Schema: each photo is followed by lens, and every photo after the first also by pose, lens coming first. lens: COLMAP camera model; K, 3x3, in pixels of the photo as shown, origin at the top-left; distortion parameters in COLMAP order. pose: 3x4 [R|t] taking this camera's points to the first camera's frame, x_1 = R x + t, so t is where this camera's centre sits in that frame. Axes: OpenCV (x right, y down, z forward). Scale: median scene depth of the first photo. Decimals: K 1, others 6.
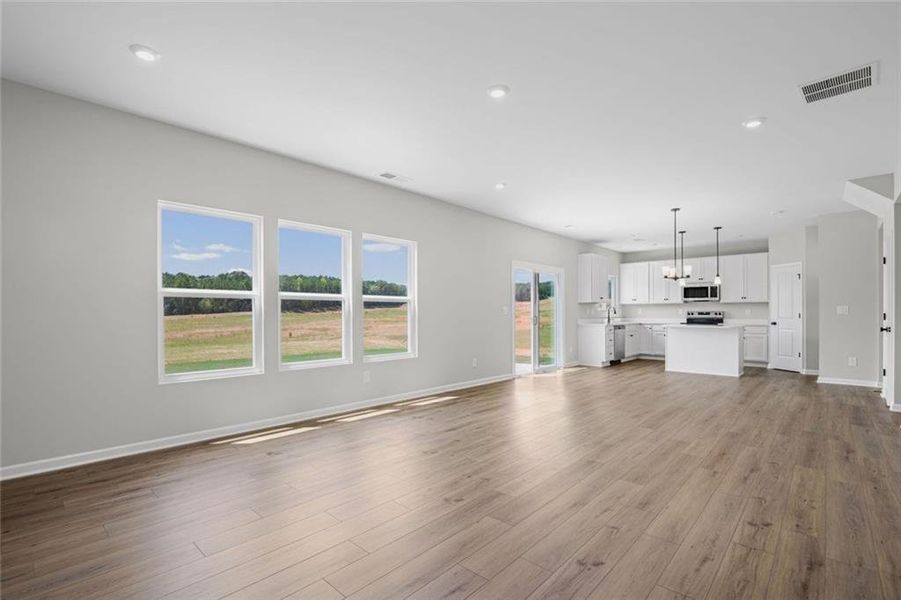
lens RADIAL K [[416.3, 0, 447.7], [0, 416.3, 310.6], [0, 0, 1]] dist [-0.013653, -0.000291]
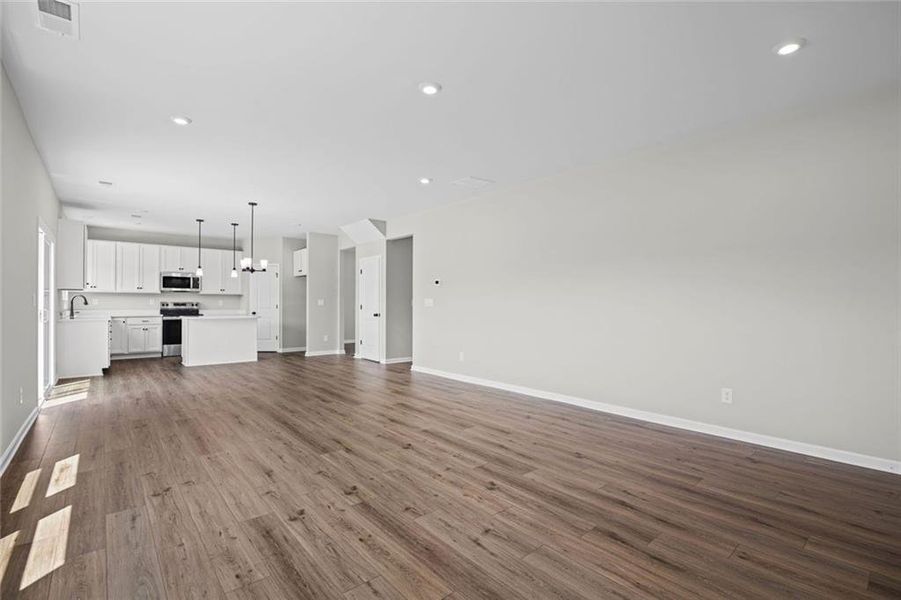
lens RADIAL K [[416.3, 0, 447.7], [0, 416.3, 310.6], [0, 0, 1]] dist [-0.013653, -0.000291]
pose [[0.121299, -0.014468, 0.992511, -0.282131], [-0.009646, 0.999829, 0.015753, 0.000002], [-0.992569, -0.011485, 0.121139, 0.271430]]
